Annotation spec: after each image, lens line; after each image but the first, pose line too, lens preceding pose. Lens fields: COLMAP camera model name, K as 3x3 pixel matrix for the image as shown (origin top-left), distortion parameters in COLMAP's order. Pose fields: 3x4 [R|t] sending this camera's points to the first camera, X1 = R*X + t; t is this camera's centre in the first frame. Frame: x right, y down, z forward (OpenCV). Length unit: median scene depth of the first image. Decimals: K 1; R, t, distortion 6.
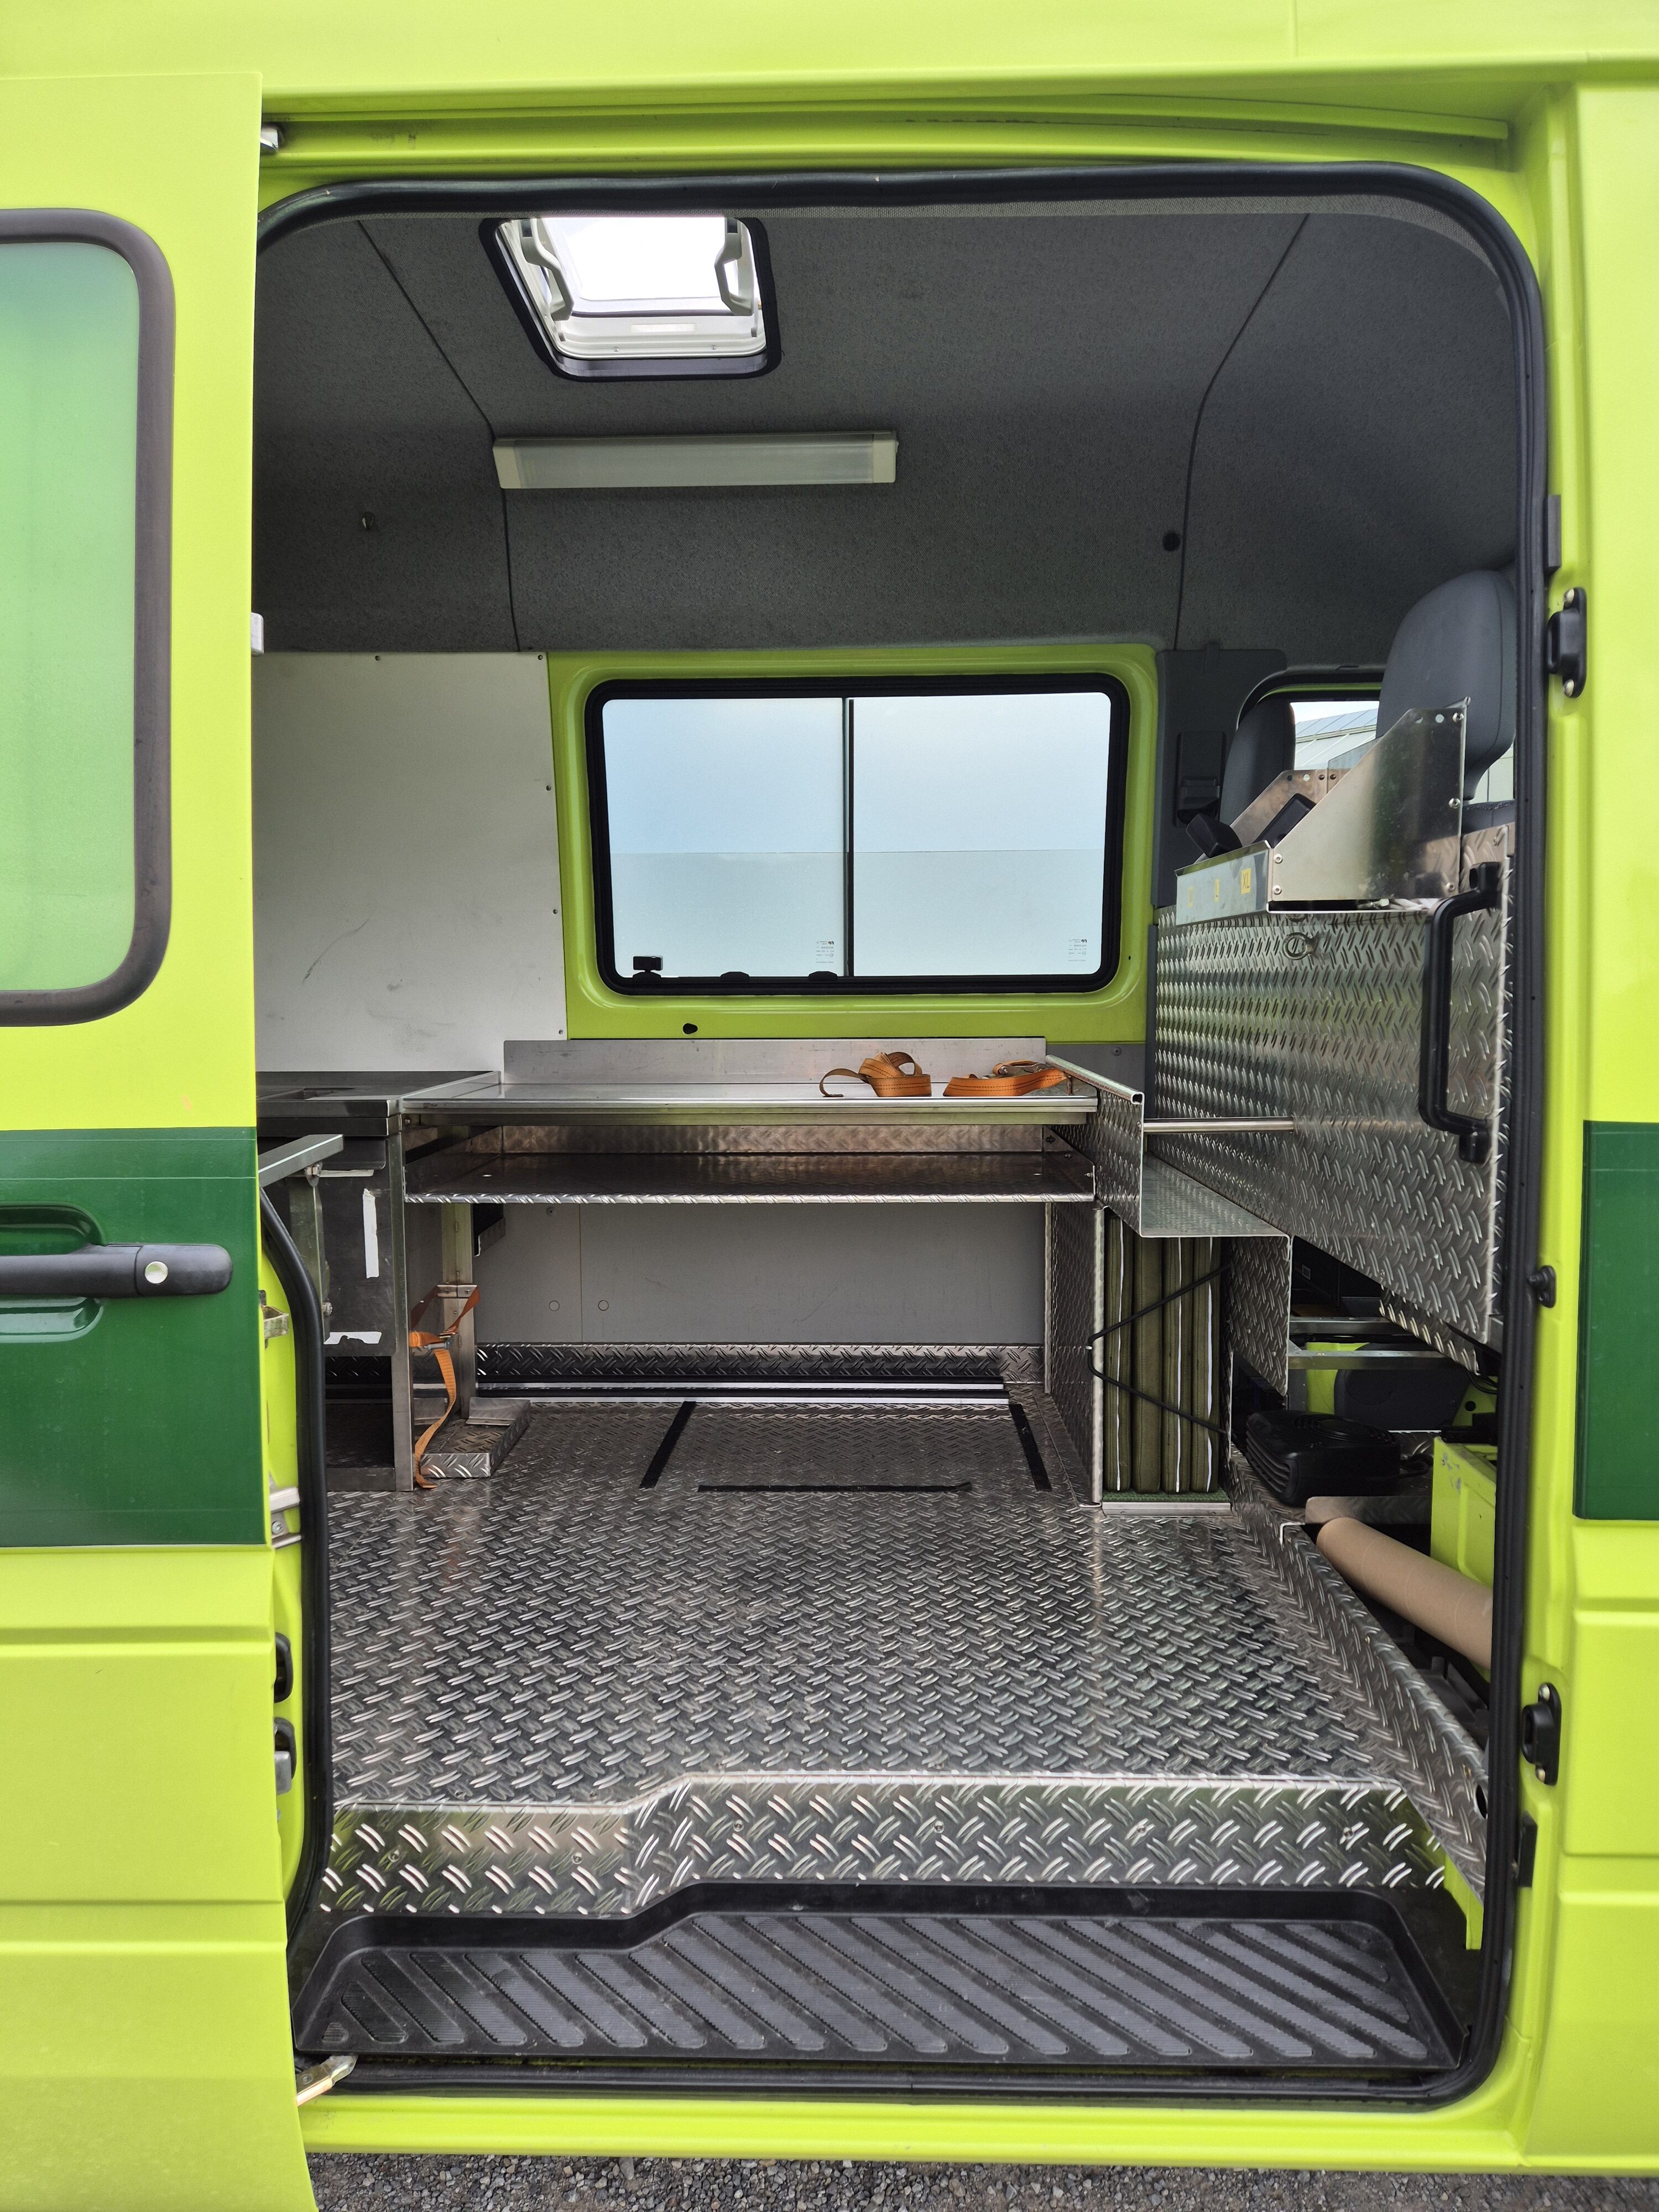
lens RADIAL K [[1465.6, 0, 821.7], [0, 1465.6, 1131.0], [0, 0, 1]] dist [0.054653, -0.049875]
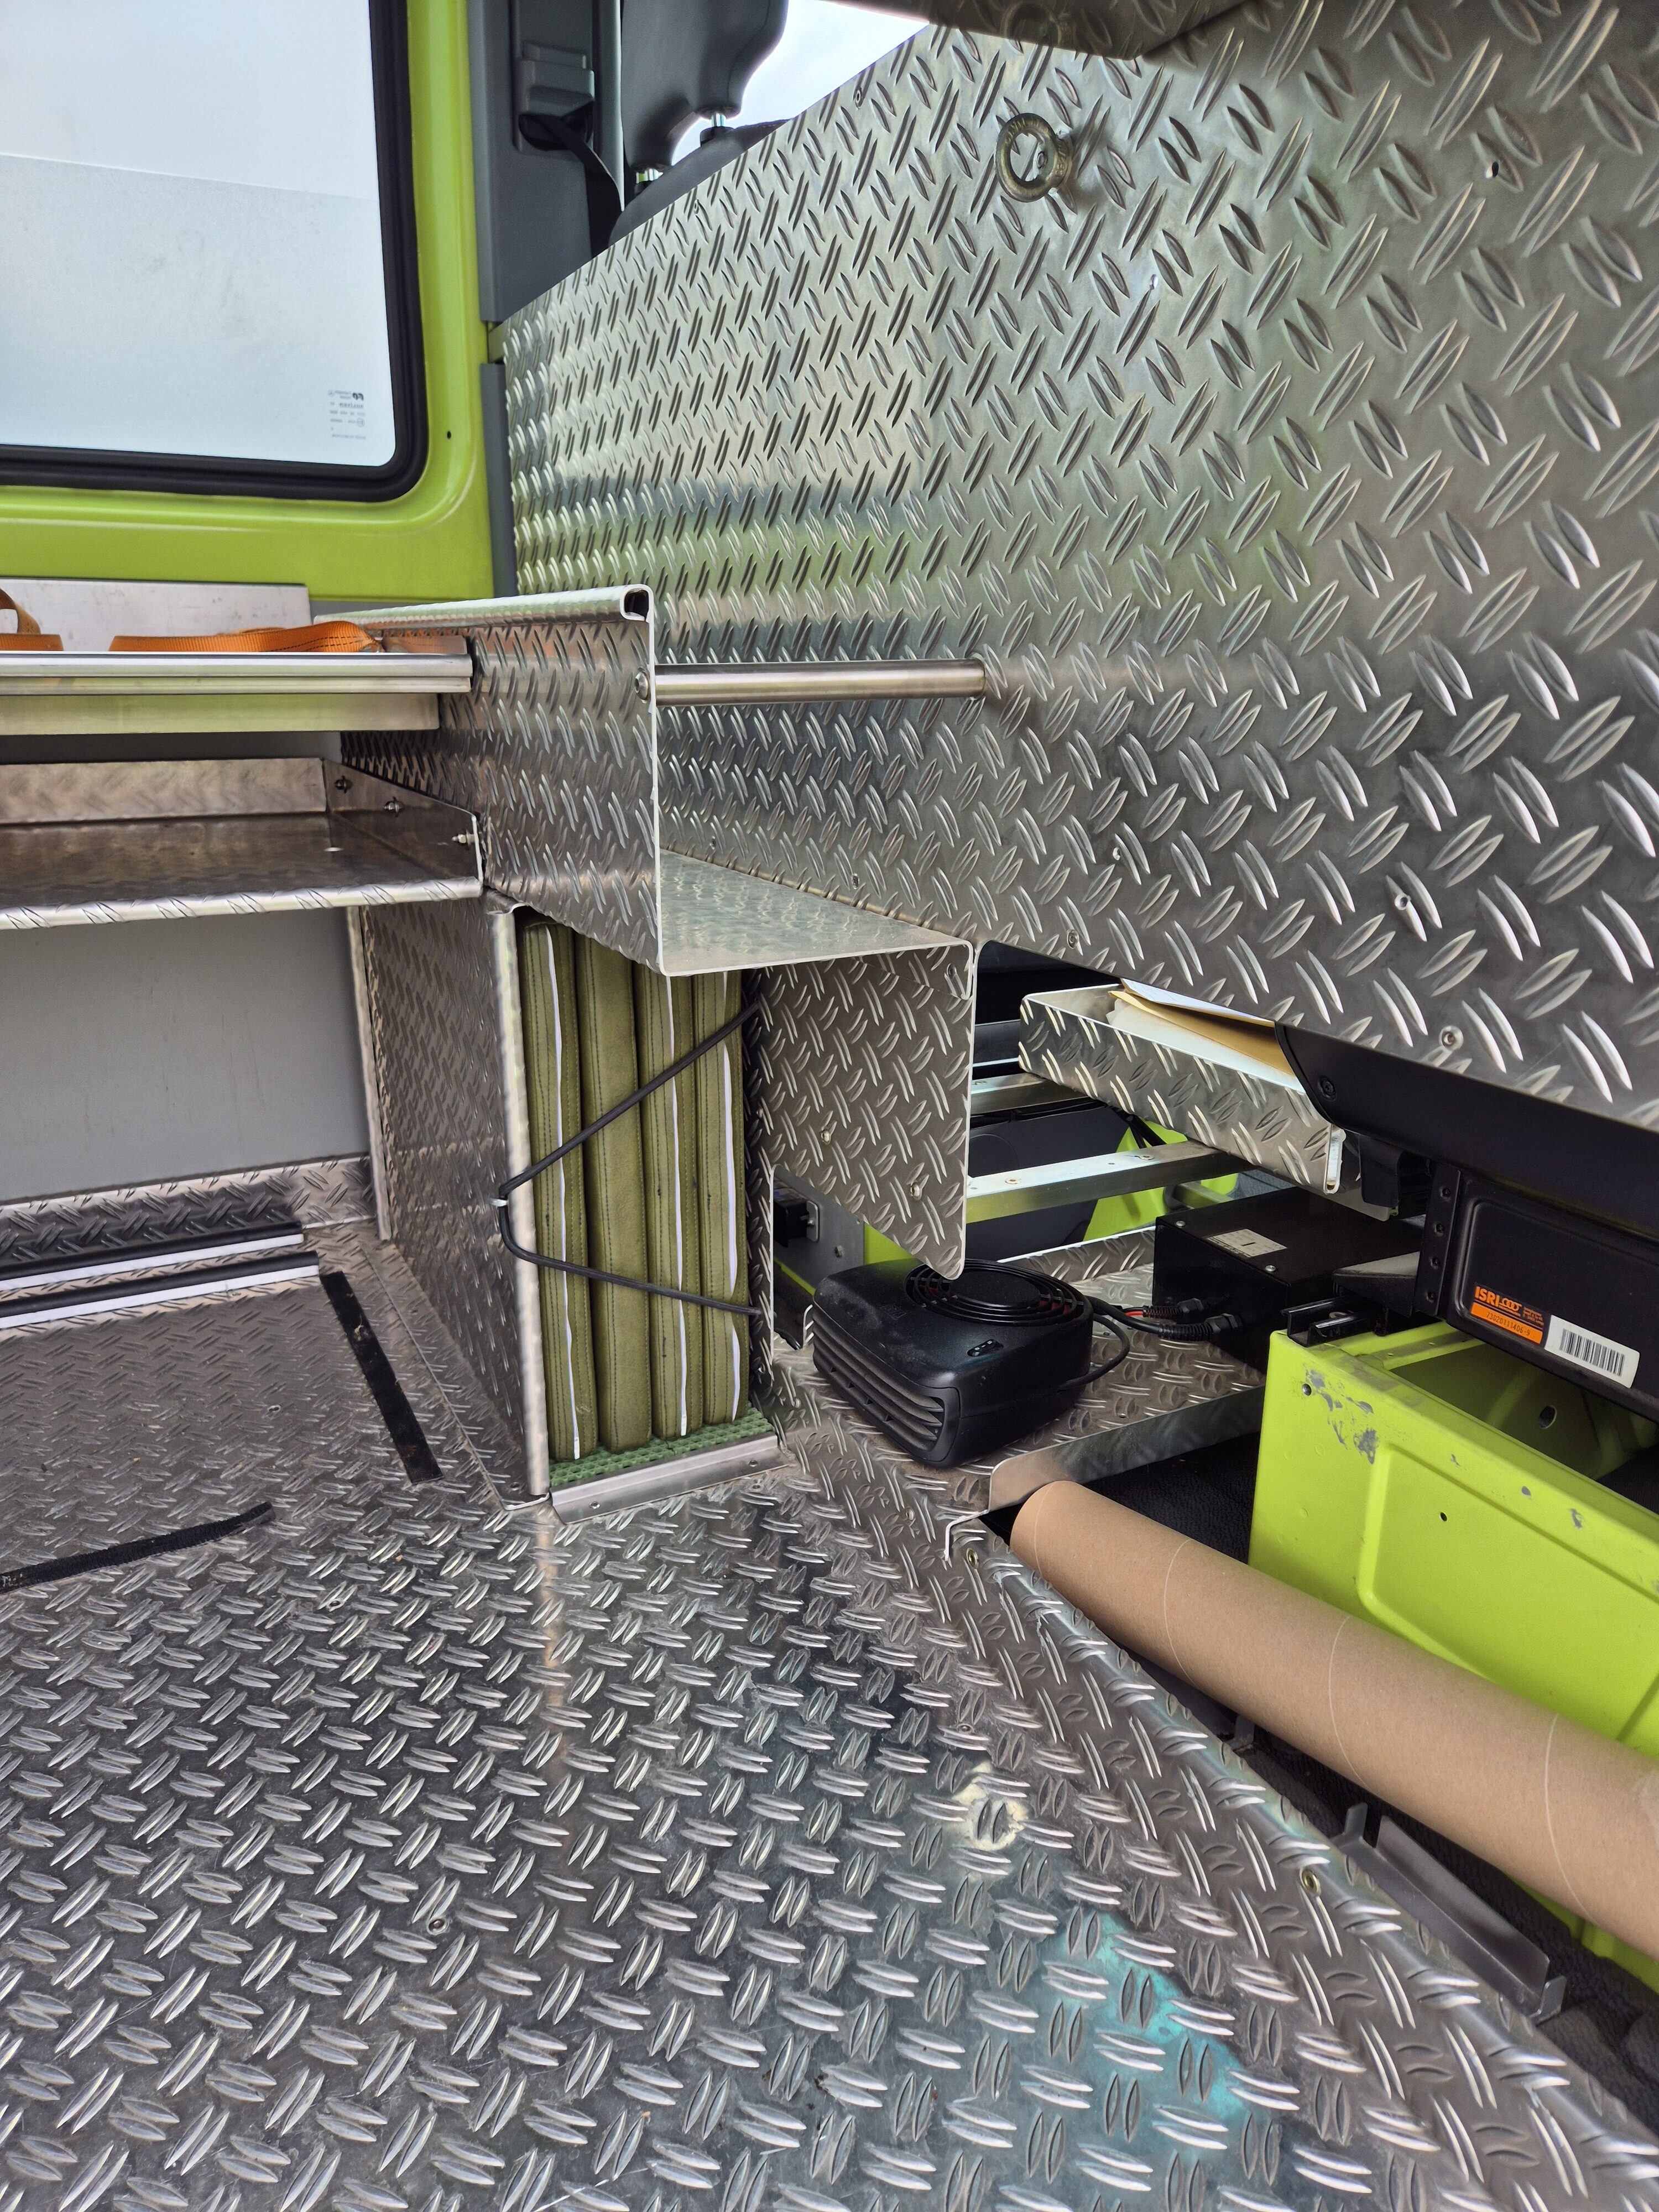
lens RADIAL K [[1465.6, 0, 821.7], [0, 1465.6, 1131.0], [0, 0, 1]] dist [0.054653, -0.049875]
pose [[0.878516, -0.139453, 0.456906, 0.057839], [0.041347, 0.975051, 0.218097, 0.023593], [-0.475921, -0.172710, 0.862363, 0.540744]]
